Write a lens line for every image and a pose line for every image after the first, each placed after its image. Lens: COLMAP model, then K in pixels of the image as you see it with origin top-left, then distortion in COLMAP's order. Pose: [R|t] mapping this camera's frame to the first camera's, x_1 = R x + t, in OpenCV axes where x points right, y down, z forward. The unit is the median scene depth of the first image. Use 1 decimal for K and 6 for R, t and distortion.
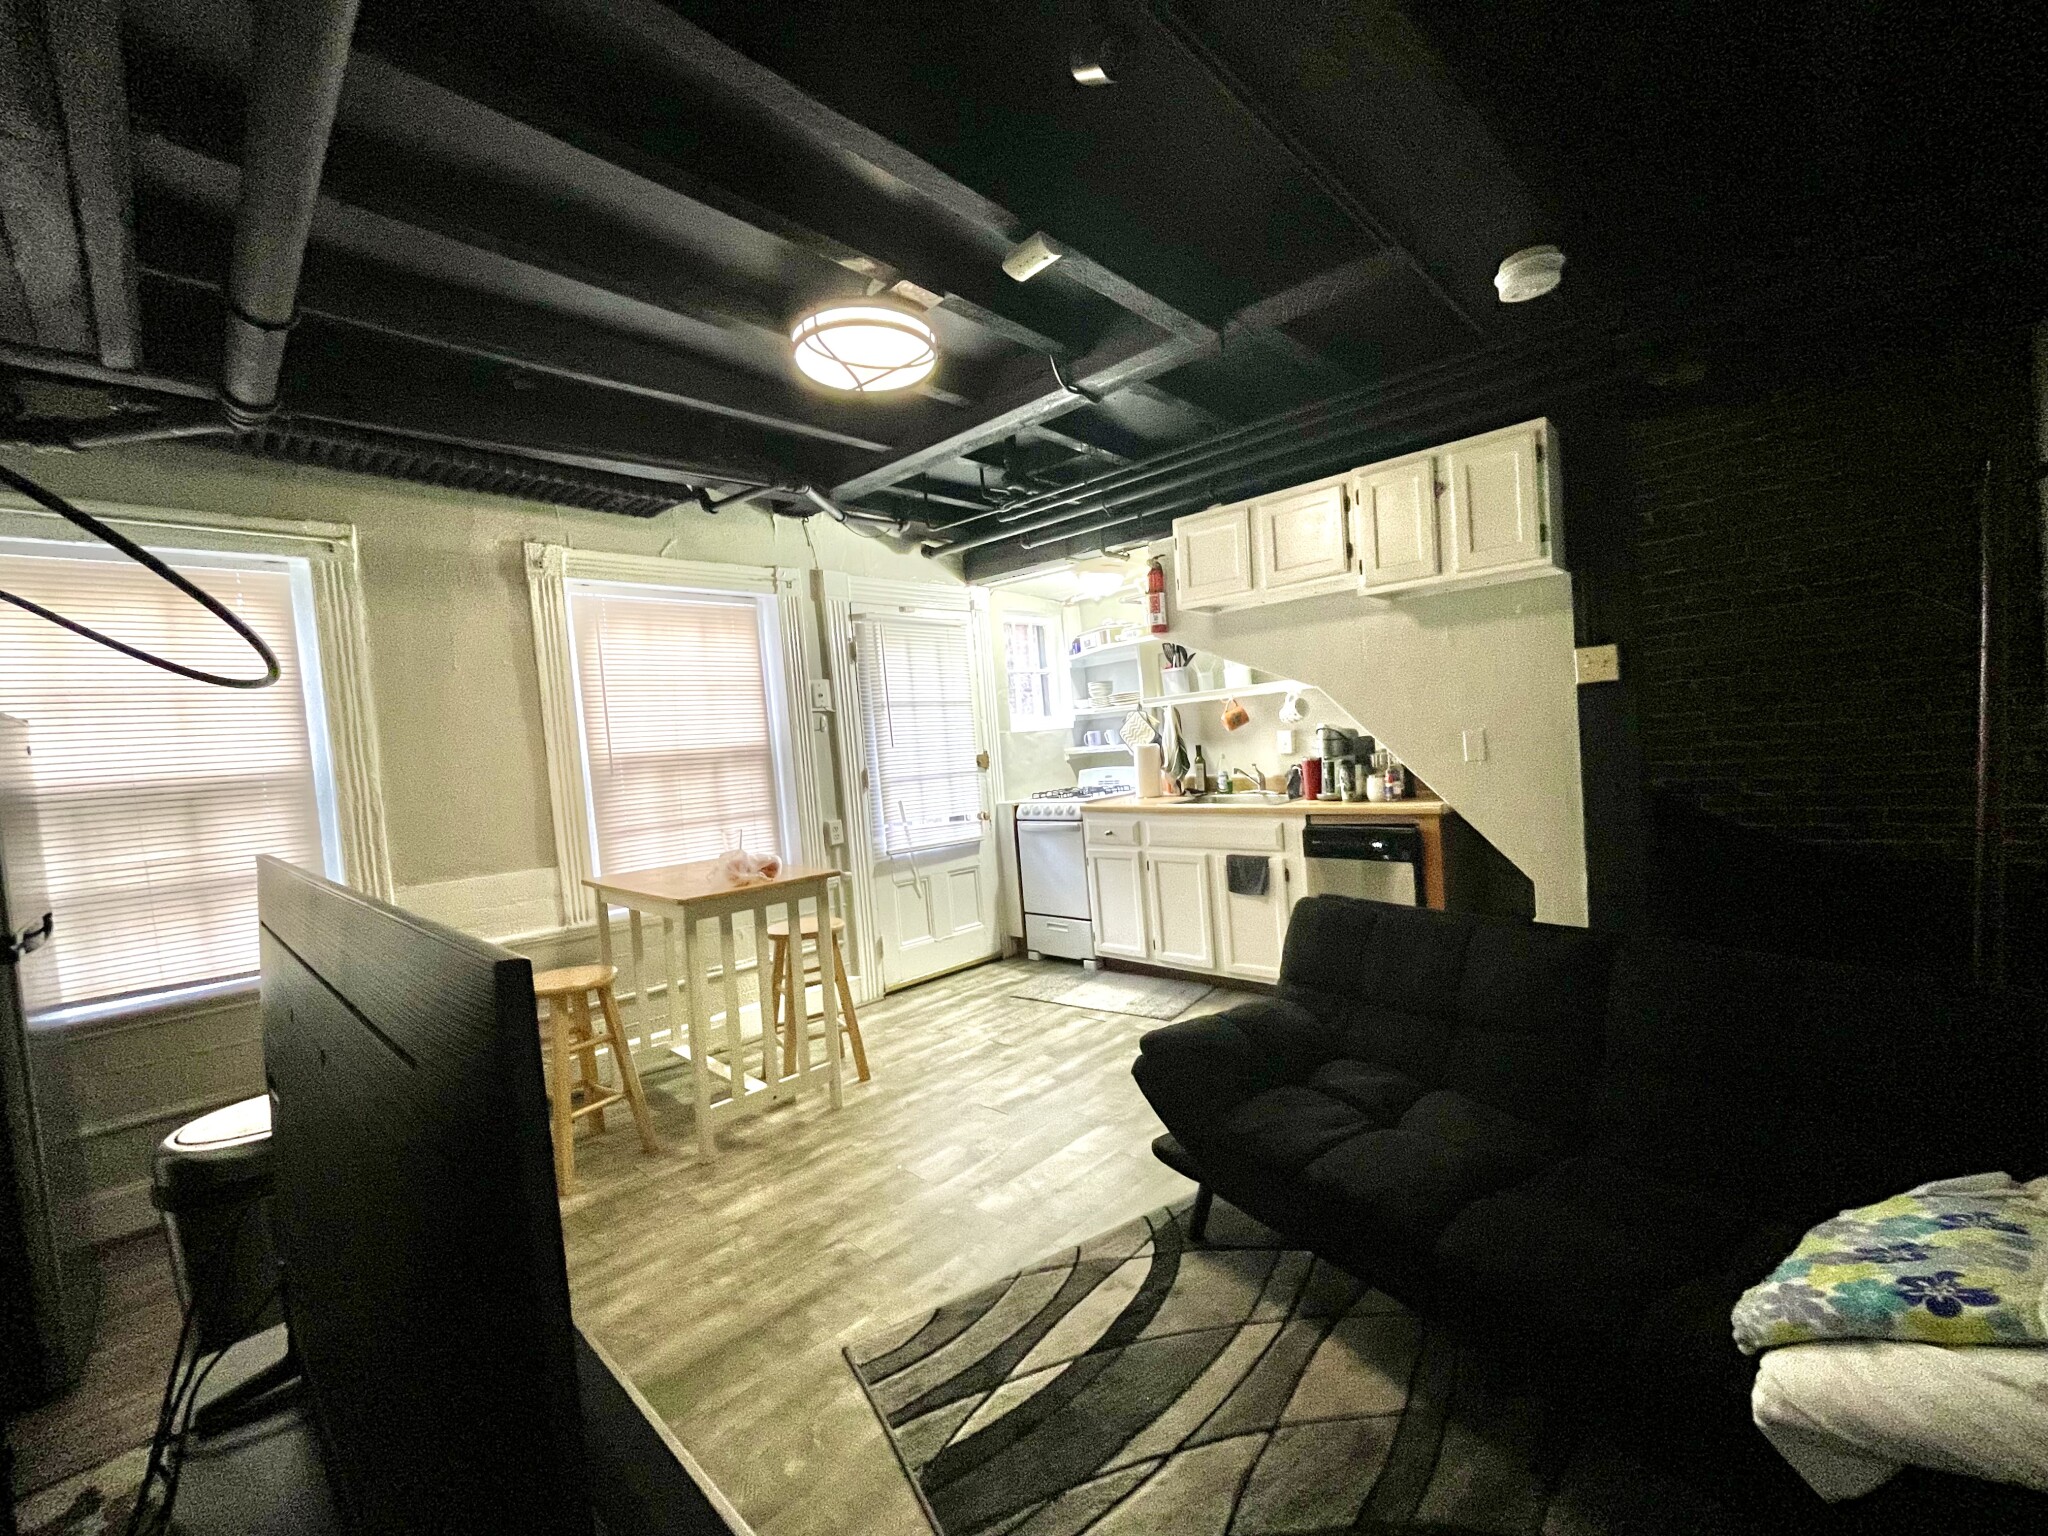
lens RADIAL K [[835.3, 0, 1019.9], [0, 835.3, 767.0], [0, 0, 1]] dist [0.000276, -0.000005]
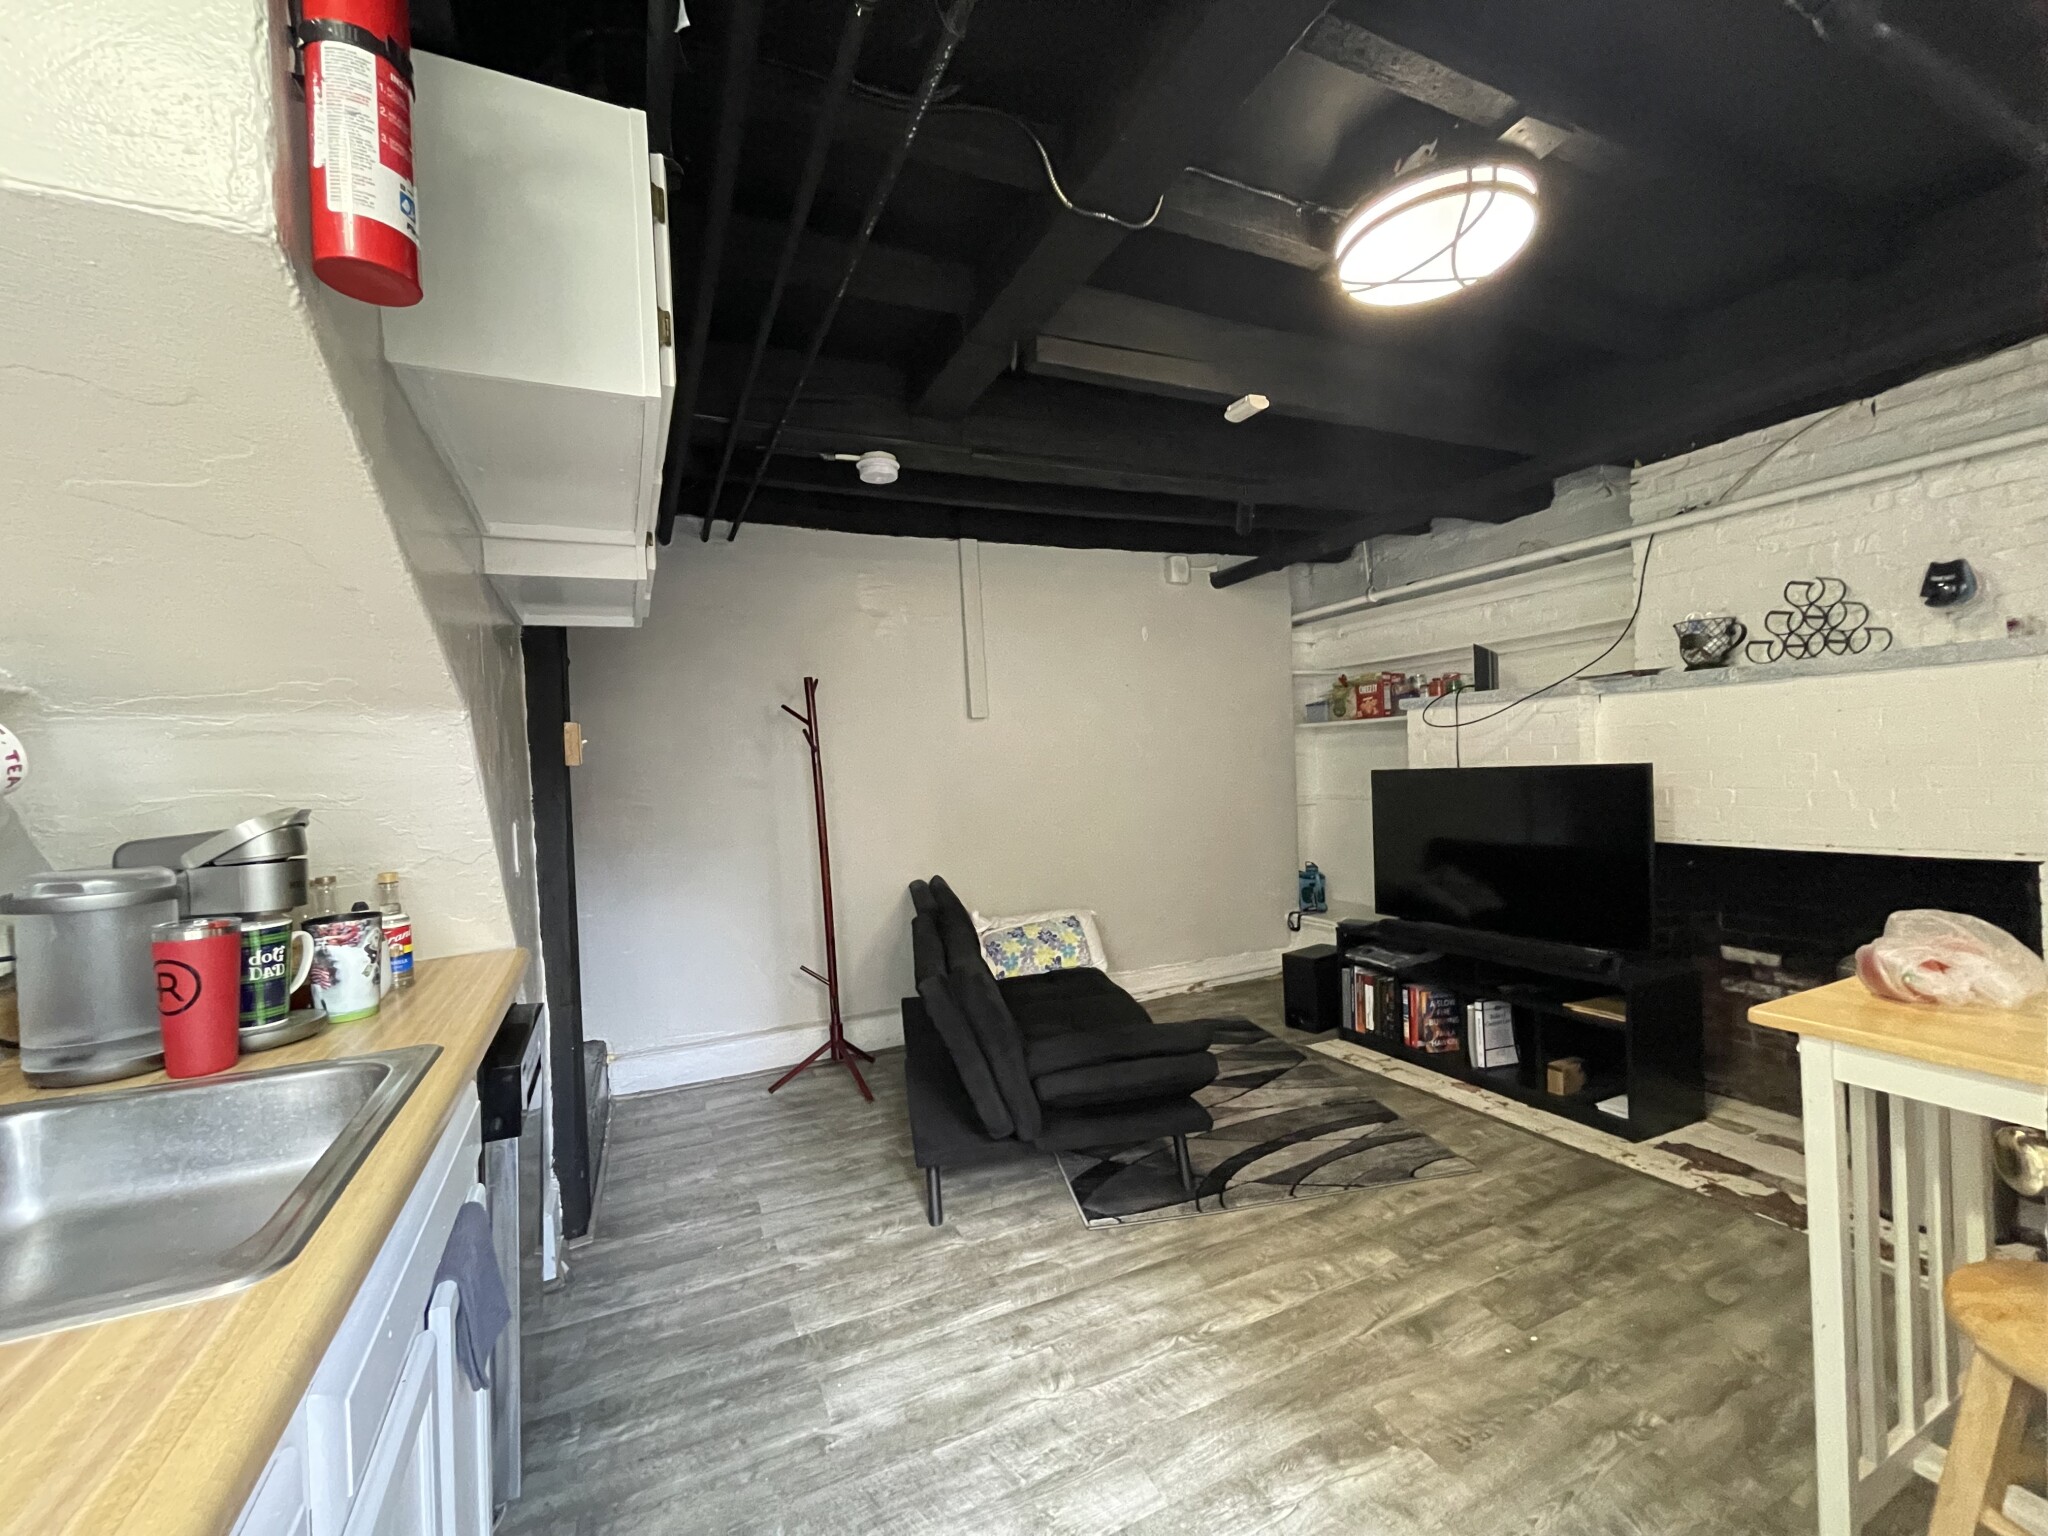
lens RADIAL K [[835.3, 0, 1015.9], [0, 835.3, 765.4], [0, 0, 1]] dist [0.000276, -0.000005]
pose [[-0.928602, 0.116041, 0.352466, -0.029726], [0.126075, 0.992005, 0.005563, -0.038073], [-0.349003, 0.049603, -0.935808, 1.237733]]
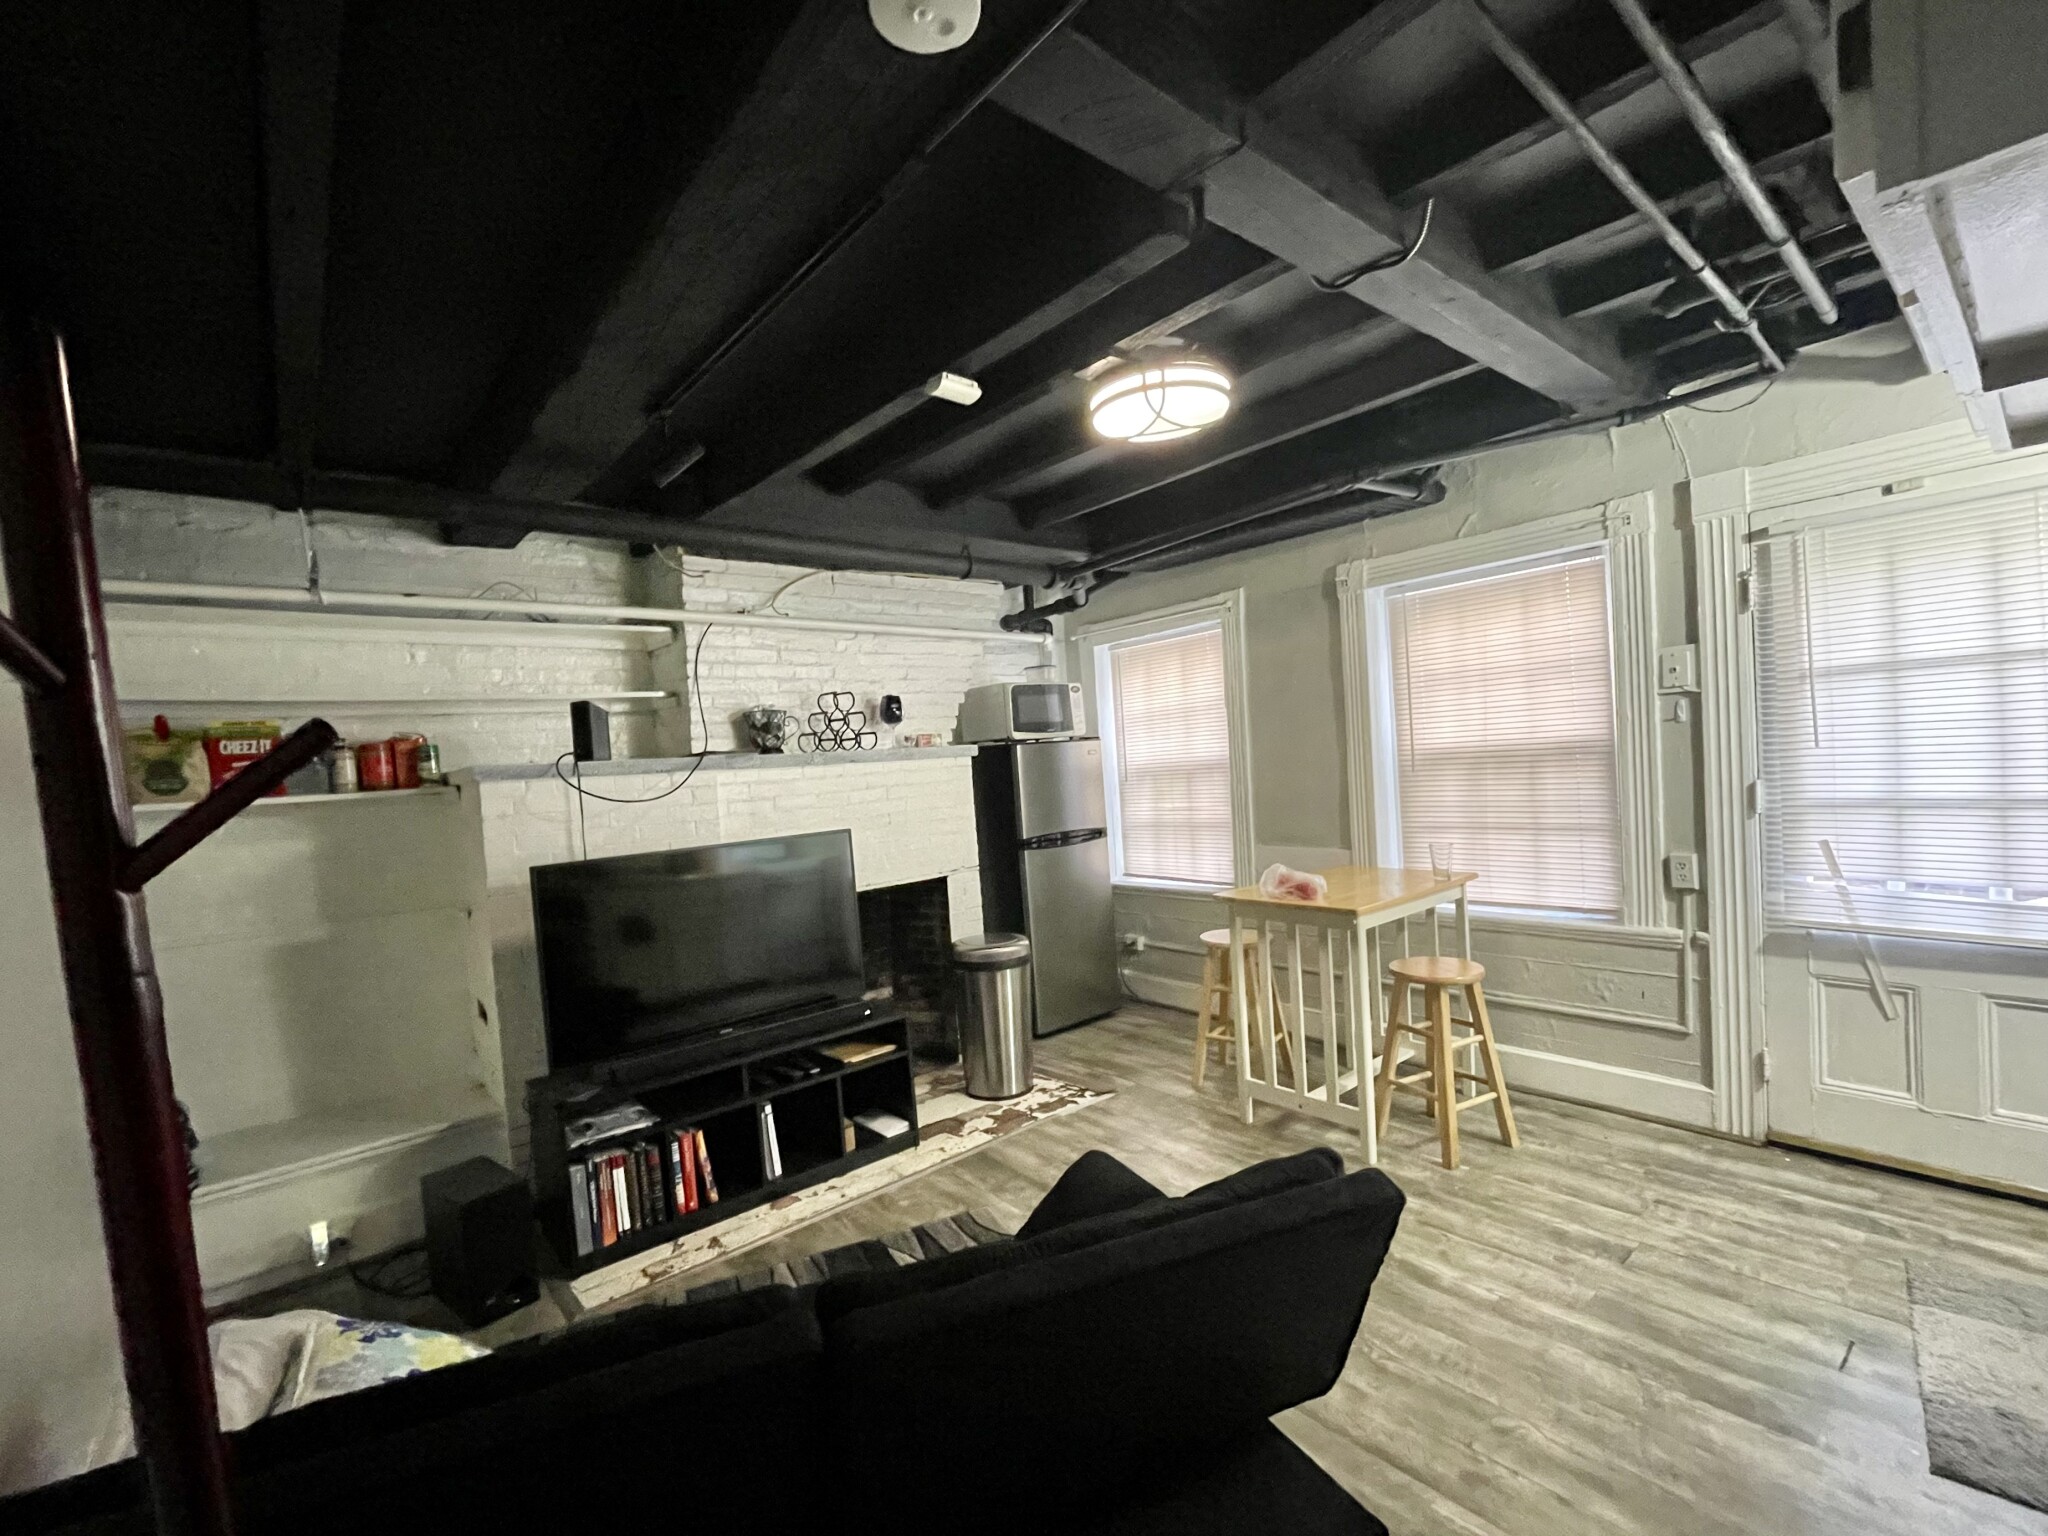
lens RADIAL K [[907.1, 0, 1014.6], [0, 907.1, 787.2], [0, 0, 1]] dist [0.005092, 0.000352]
pose [[-0.094261, 0.103418, -0.990161, 0.633752], [0.038913, 0.994212, 0.100137, -0.097207], [0.994787, -0.029091, -0.097740, 0.598333]]
